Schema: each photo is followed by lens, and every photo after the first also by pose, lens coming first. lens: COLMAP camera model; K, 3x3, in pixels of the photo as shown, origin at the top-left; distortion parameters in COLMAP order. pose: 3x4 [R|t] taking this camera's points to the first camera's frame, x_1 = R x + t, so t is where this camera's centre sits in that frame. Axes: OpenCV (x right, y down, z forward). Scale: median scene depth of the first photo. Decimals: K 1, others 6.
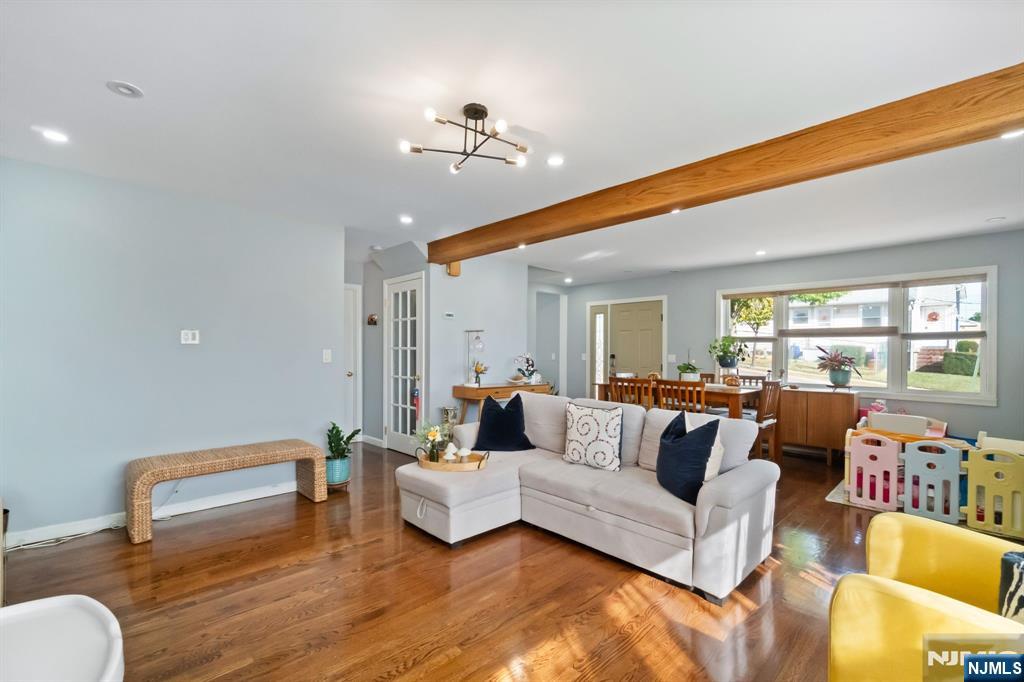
lens RADIAL K [[445.2, 0, 512.8], [0, 445.2, 353.3], [0, 0, 1]] dist [-0.000498, -0.000144]
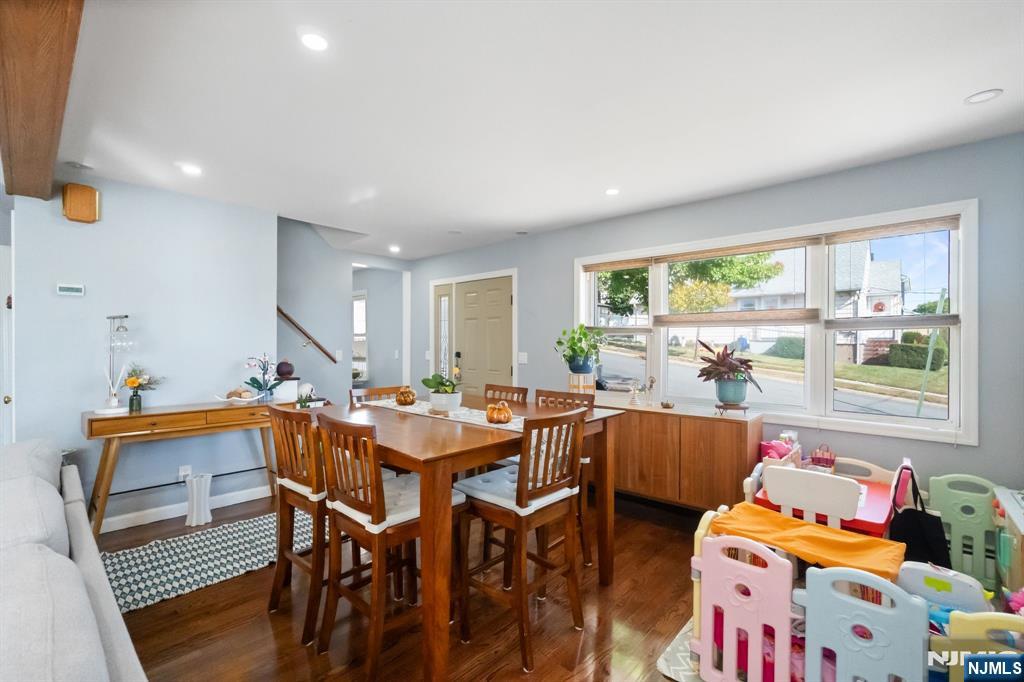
lens RADIAL K [[438.6, 0, 510.3], [0, 438.6, 346.0], [0, 0, 1]] dist [-0.012026, 0.000345]
pose [[0.998647, -0.004769, 0.051778, 0.384176], [0.004703, 0.999988, 0.001403, -0.010883], [-0.051784, -0.001157, 0.998658, 0.397101]]
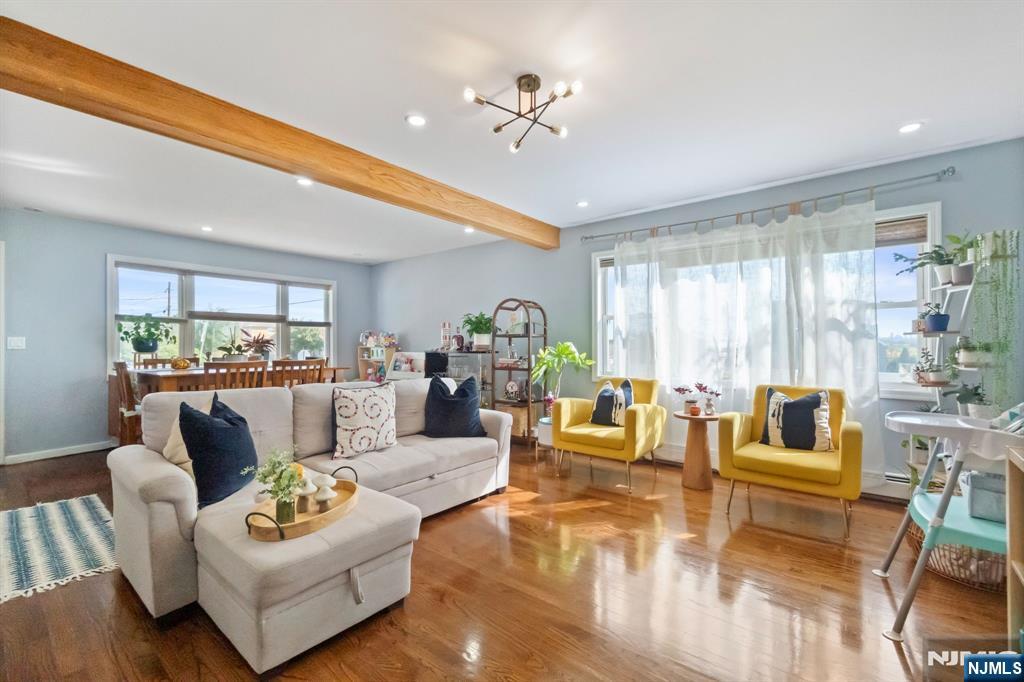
lens RADIAL K [[442.7, 0, 506.7], [0, 442.7, 336.5], [0, 0, 1]] dist [0.000217, 0.000221]
pose [[-0.092791, 0.011736, 0.995616, -0.435401], [0.001284, 0.999931, -0.011668, 0.014513], [-0.995685, 0.000196, -0.092800, 0.453563]]
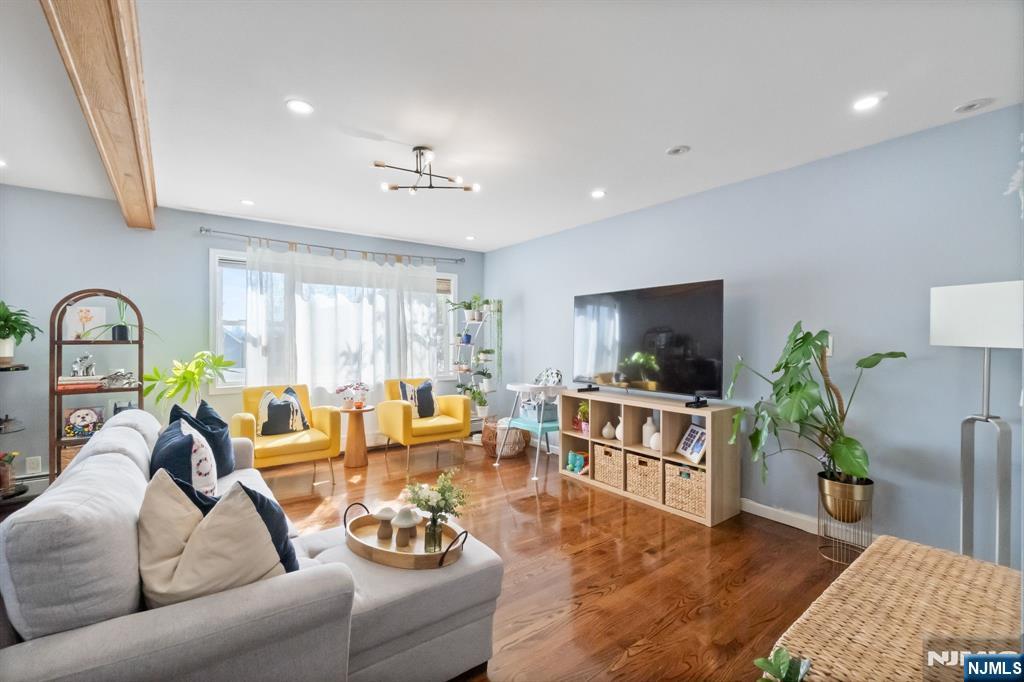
lens RADIAL K [[442.7, 0, 506.7], [0, 442.7, 336.5], [0, 0, 1]] dist [0.000217, 0.000221]
pose [[-0.989480, -0.009880, 0.144335, -0.191245], [-0.010473, 0.999940, -0.003353, -0.011557], [-0.144293, -0.004830, -0.989523, 0.907317]]
